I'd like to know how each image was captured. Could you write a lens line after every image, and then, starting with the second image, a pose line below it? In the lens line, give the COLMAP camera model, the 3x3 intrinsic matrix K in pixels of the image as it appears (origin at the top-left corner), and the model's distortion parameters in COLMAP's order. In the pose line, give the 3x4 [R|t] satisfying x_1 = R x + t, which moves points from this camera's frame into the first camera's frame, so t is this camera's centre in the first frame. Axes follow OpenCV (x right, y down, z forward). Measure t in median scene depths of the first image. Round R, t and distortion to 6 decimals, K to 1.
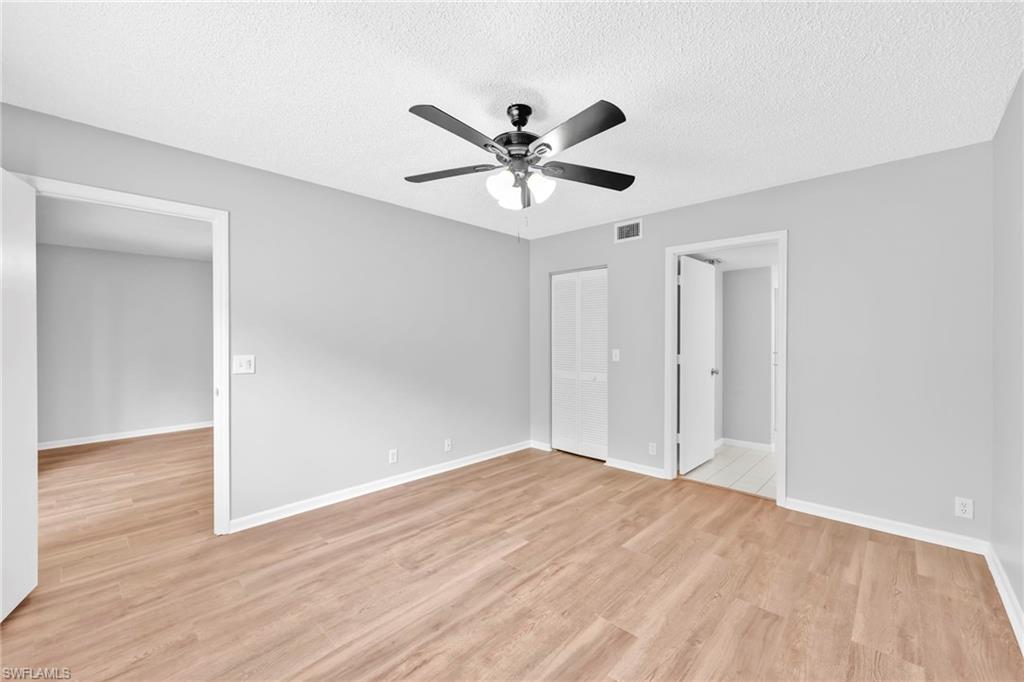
lens RADIAL K [[414.6, 0, 516.5], [0, 414.6, 342.1], [0, 0, 1]] dist [0.000543, 0.000272]
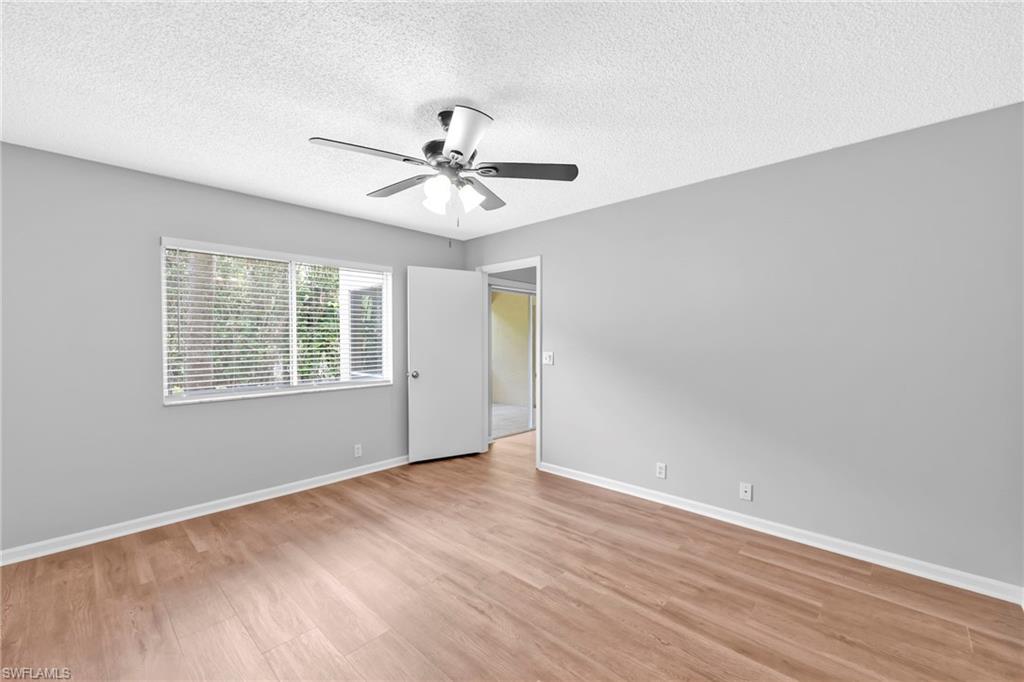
lens RADIAL K [[414.6, 0, 516.5], [0, 414.6, 342.1], [0, 0, 1]] dist [0.000543, 0.000272]
pose [[0.010701, 0.007884, -0.999912, 0.756069], [-0.010576, 0.999914, 0.007771, -0.011670], [0.999887, 0.010492, 0.010784, 0.837544]]
